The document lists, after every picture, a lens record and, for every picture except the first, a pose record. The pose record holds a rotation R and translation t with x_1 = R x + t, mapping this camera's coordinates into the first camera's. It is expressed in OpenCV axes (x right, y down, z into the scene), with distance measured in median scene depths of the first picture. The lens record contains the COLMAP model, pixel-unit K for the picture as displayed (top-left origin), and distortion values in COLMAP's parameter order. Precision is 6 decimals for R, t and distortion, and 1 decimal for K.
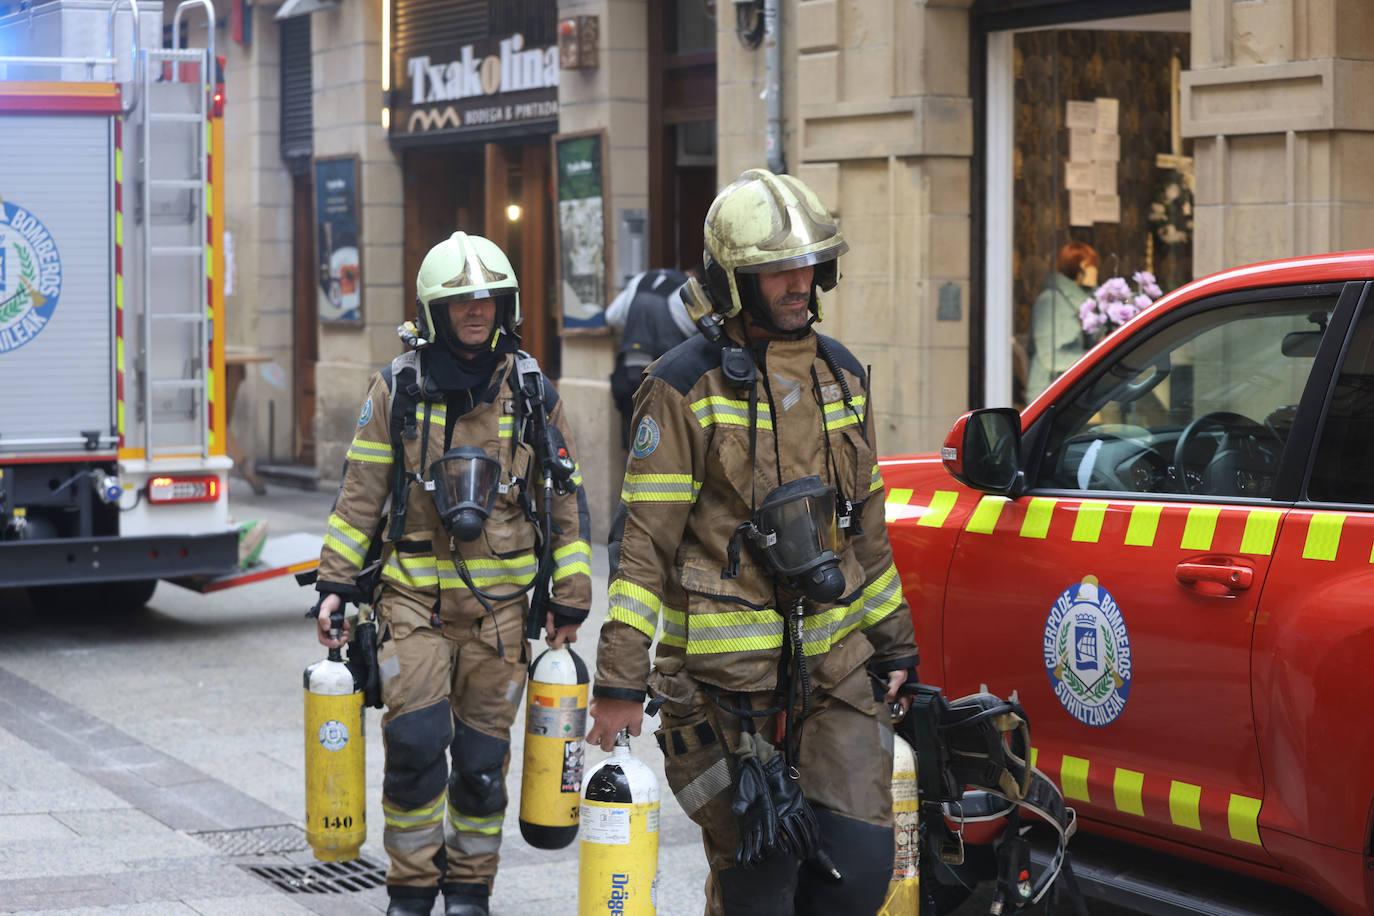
lens RADIAL K [[2783.0, 0, 687.0], [0, 2783.0, 458.0], [0, 0, 1]] dist [-0.254727, -0.001405]
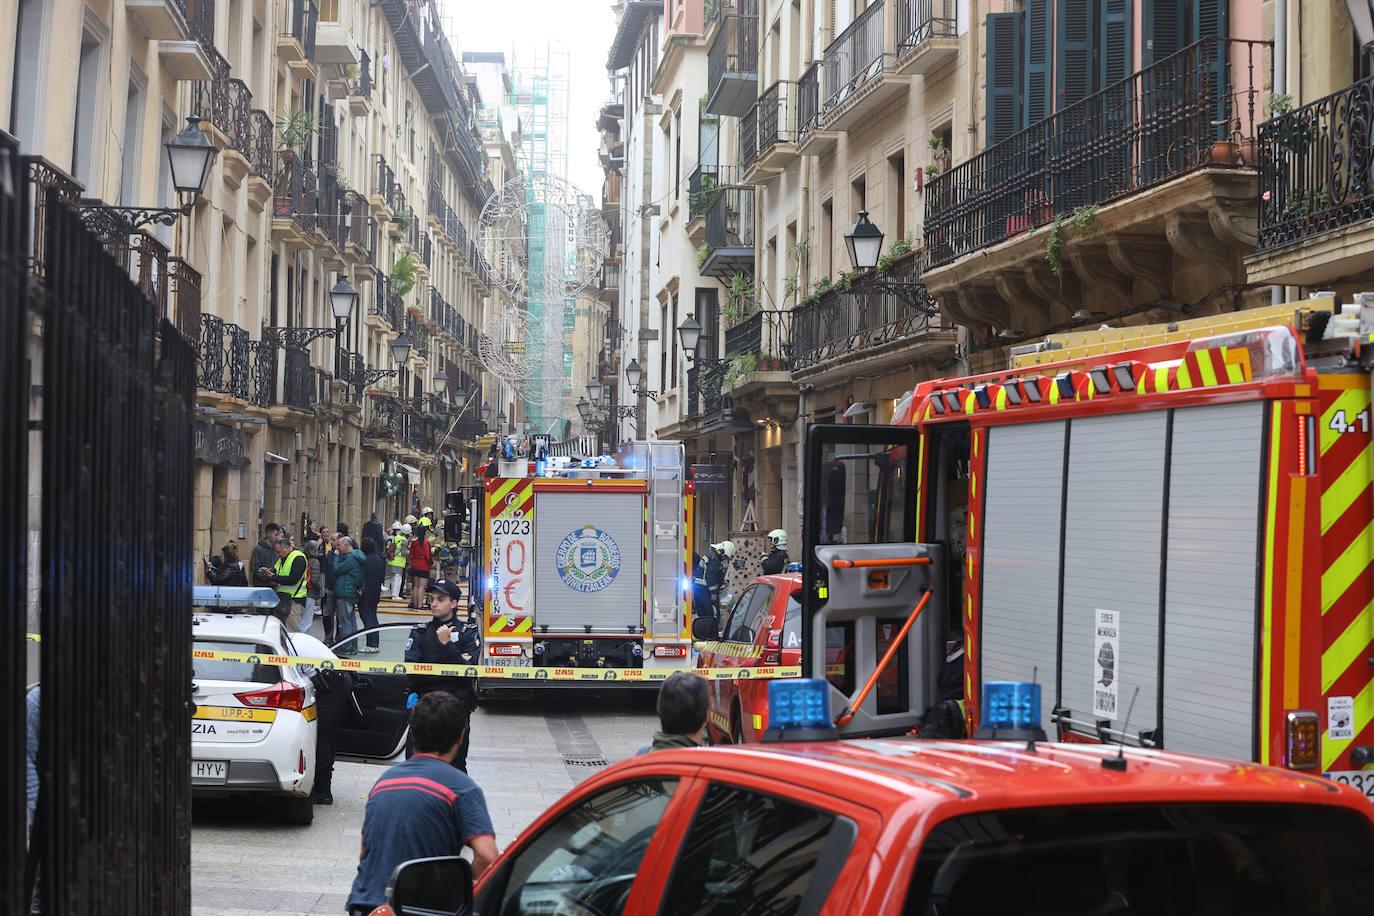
lens RADIAL K [[2783.0, 0, 687.0], [0, 2783.0, 458.0], [0, 0, 1]] dist [-0.254727, -0.001405]
pose [[0.915539, 0.006676, -0.402174, 0.794854], [-0.040765, 0.996254, -0.076264, 0.027313], [0.400158, 0.086218, 0.912381, -1.192140]]
